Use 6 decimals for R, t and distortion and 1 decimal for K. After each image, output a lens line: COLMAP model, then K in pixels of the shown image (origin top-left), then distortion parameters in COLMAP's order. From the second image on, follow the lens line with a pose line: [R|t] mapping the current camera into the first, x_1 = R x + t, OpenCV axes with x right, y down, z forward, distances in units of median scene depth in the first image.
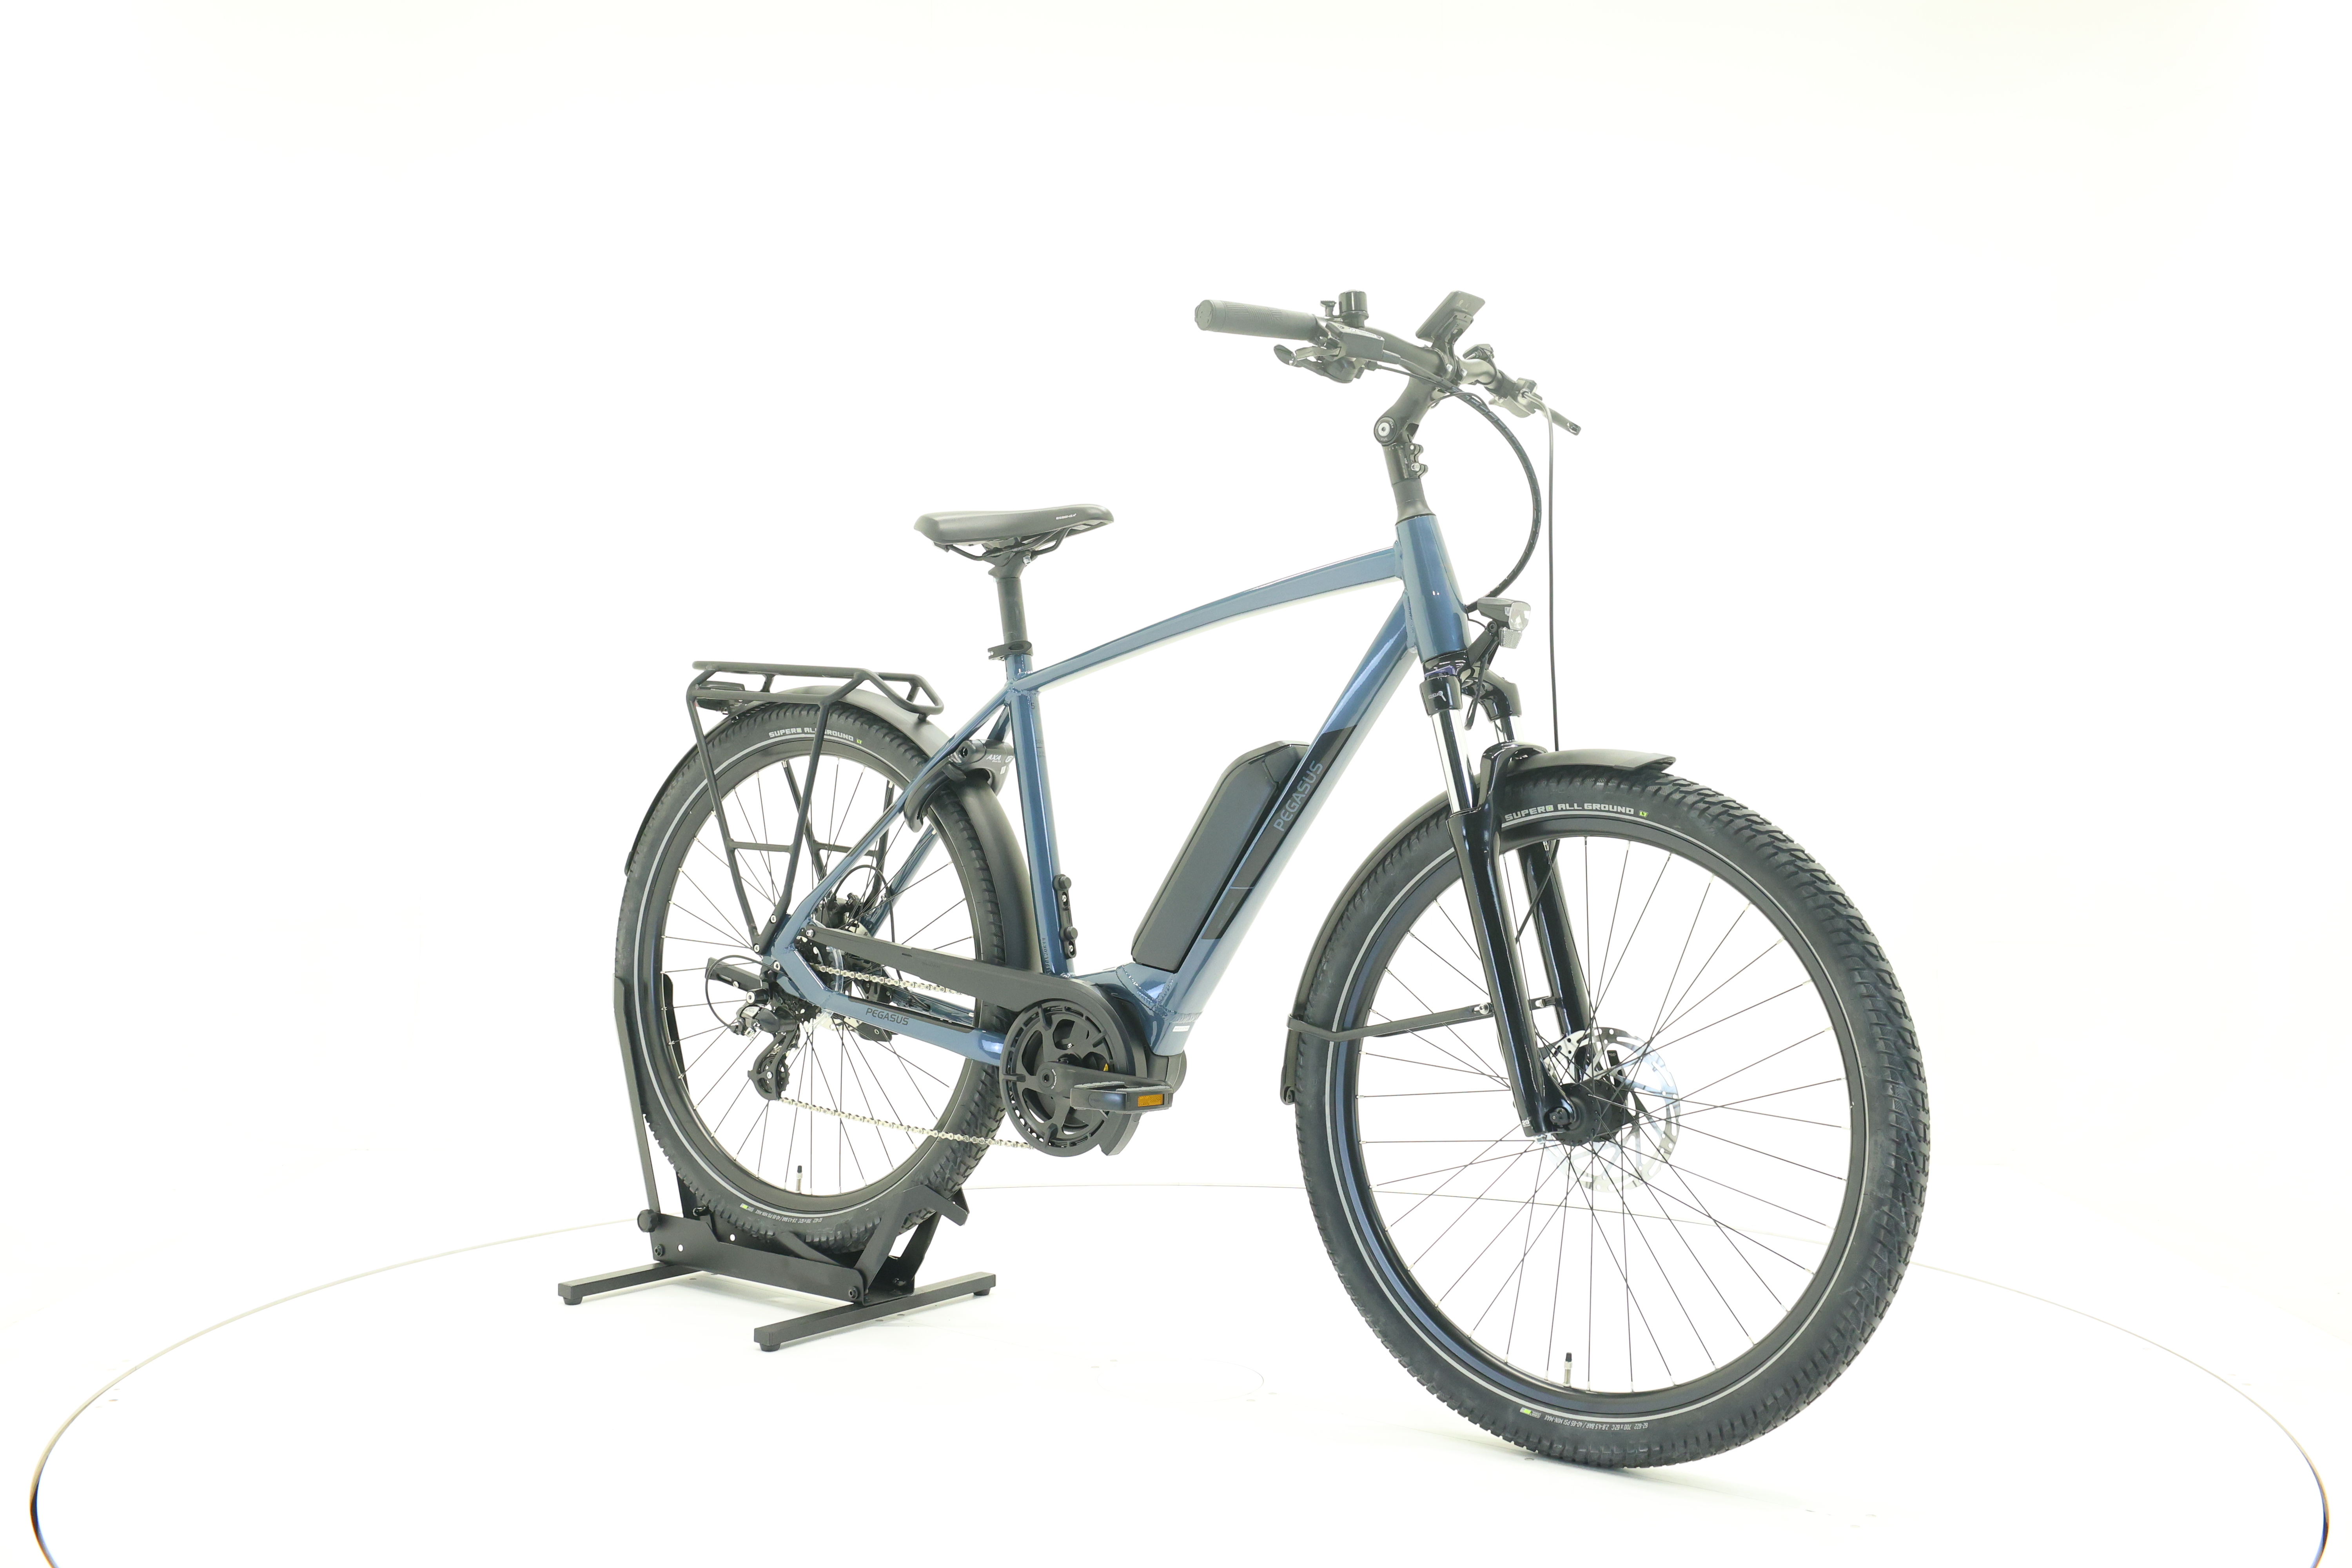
lens RADIAL K [[2569.9, 0, 1180.0], [0, 2569.9, 767.0], [0, 0, 1]] dist [-0.019185, 0.000000]
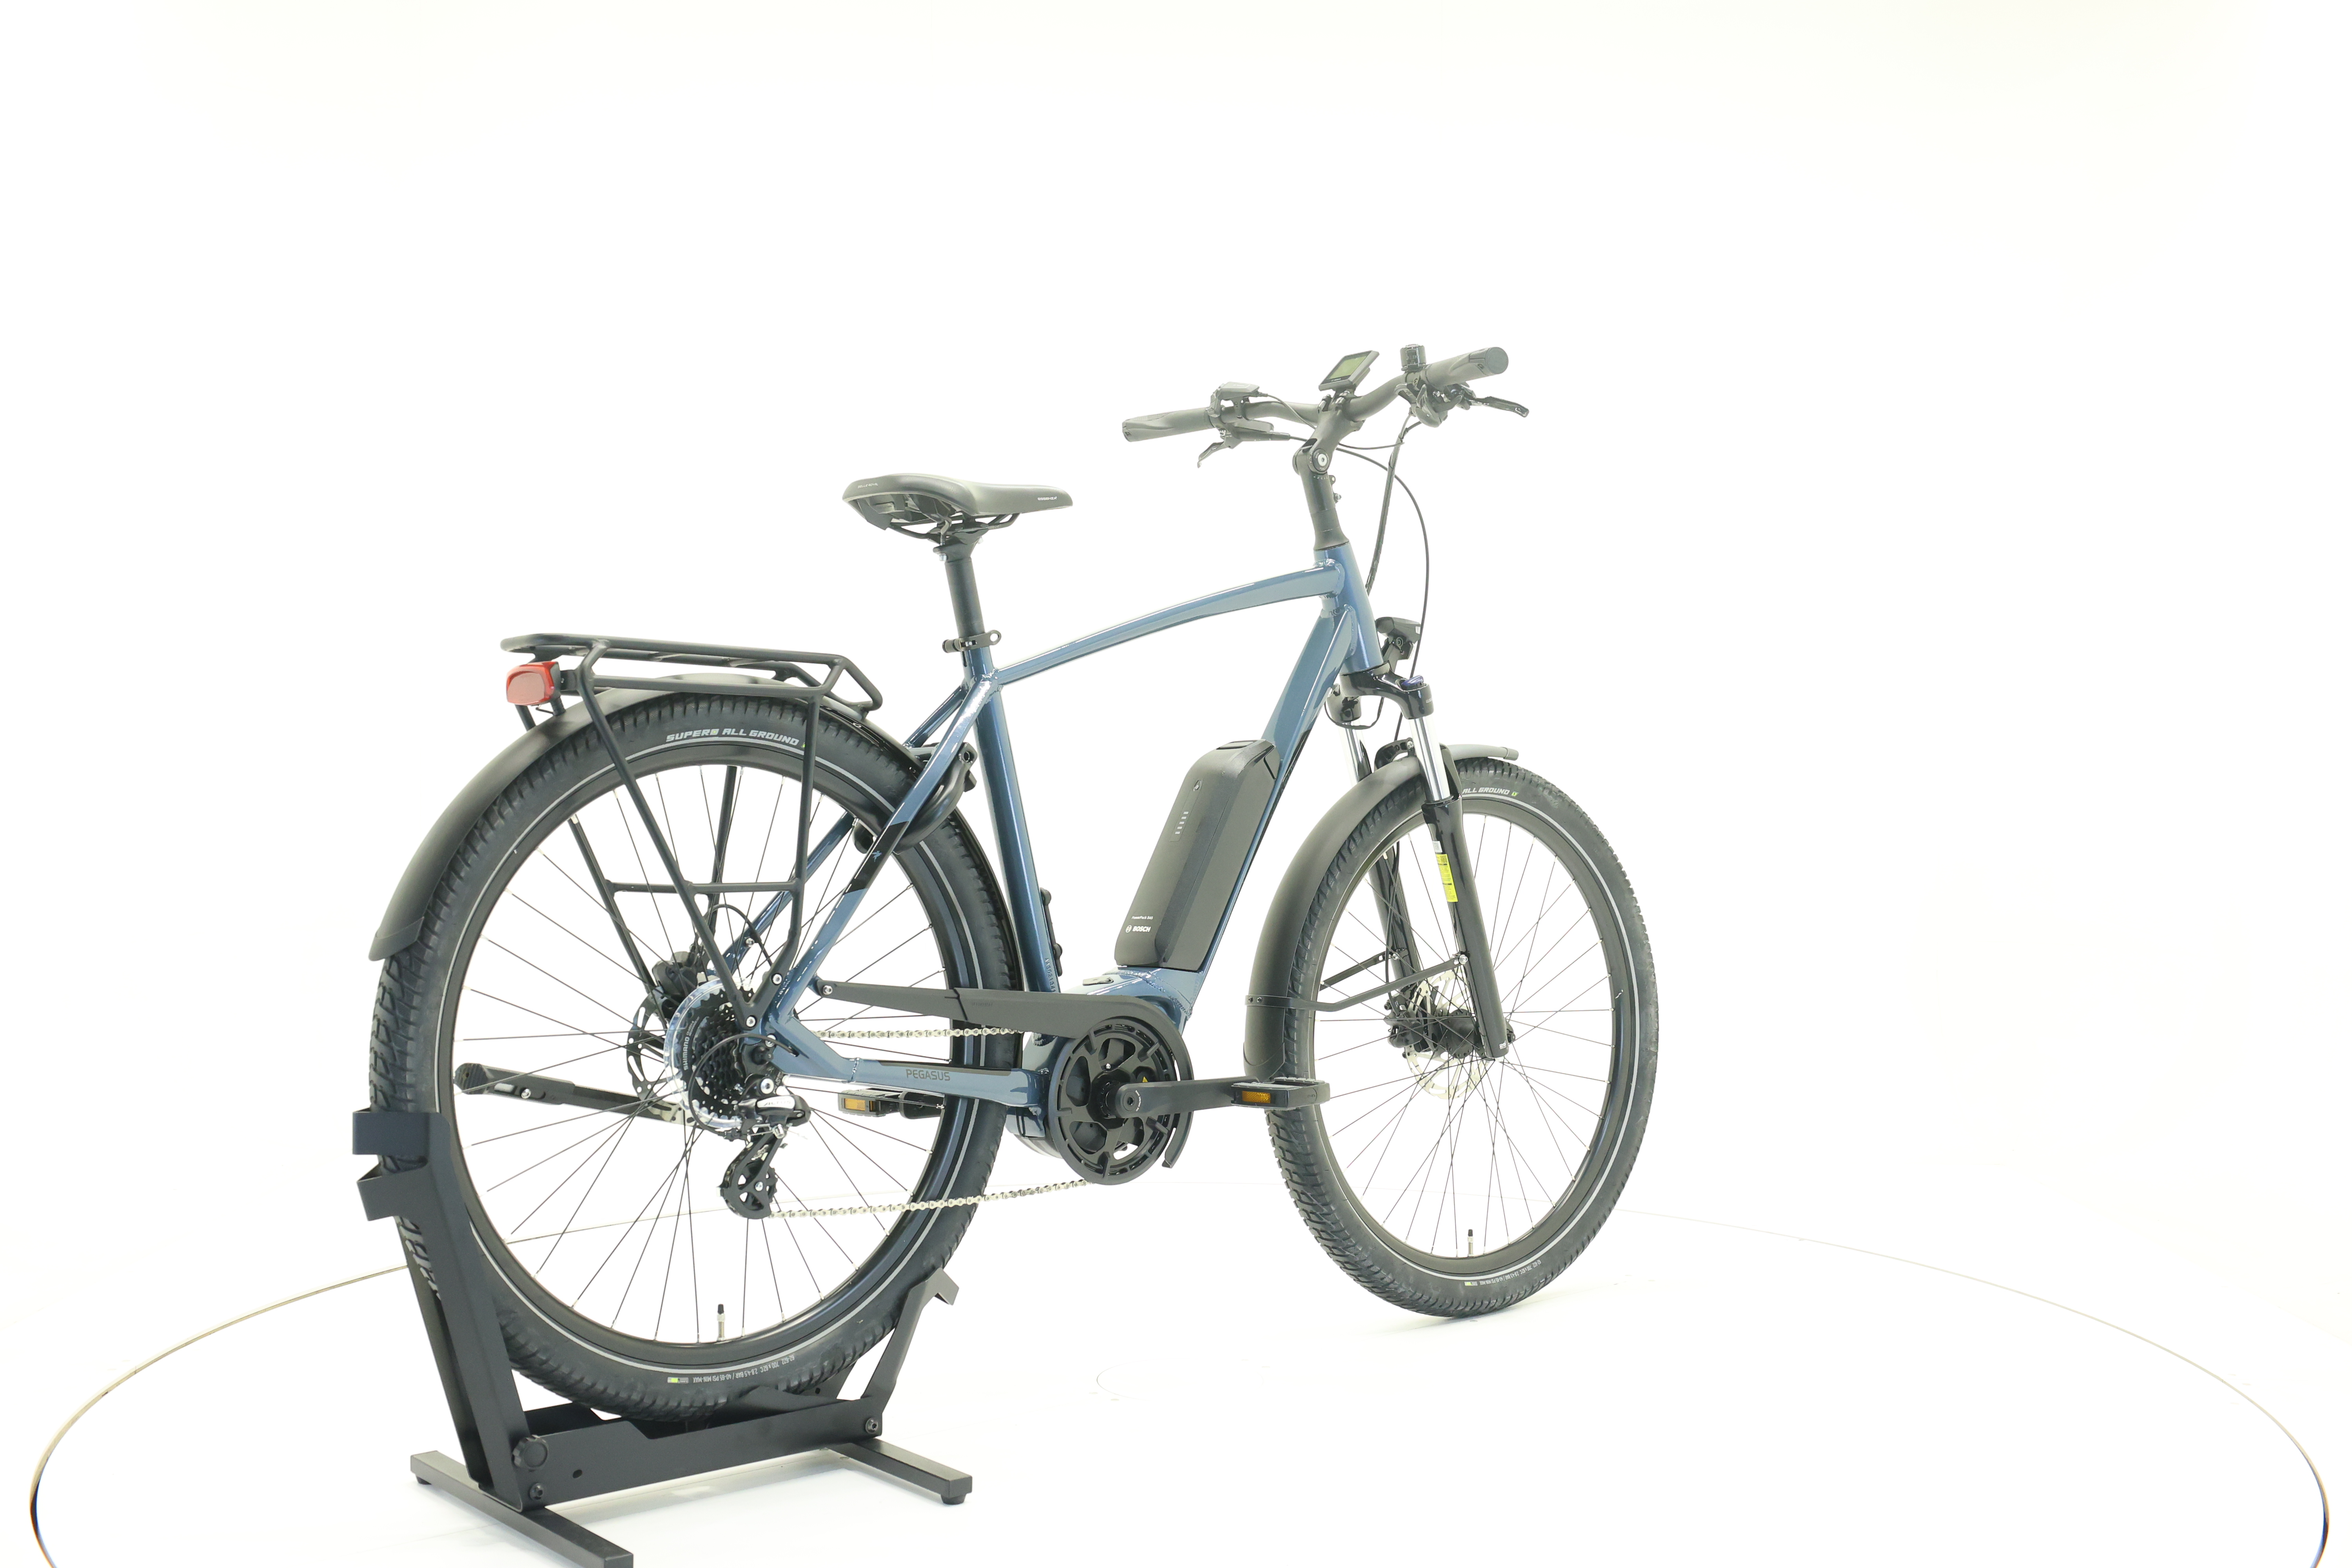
lens RADIAL K [[2569.9, 0, 1179.4], [0, 2569.9, 795.5], [0, 0, 1]] dist [-0.019185, 0.000000]
pose [[0.167845, -0.016629, 0.985673, -0.931413], [0.025588, 0.999594, 0.012506, -0.001408], [-0.985481, 0.023122, 0.168203, 0.786225]]
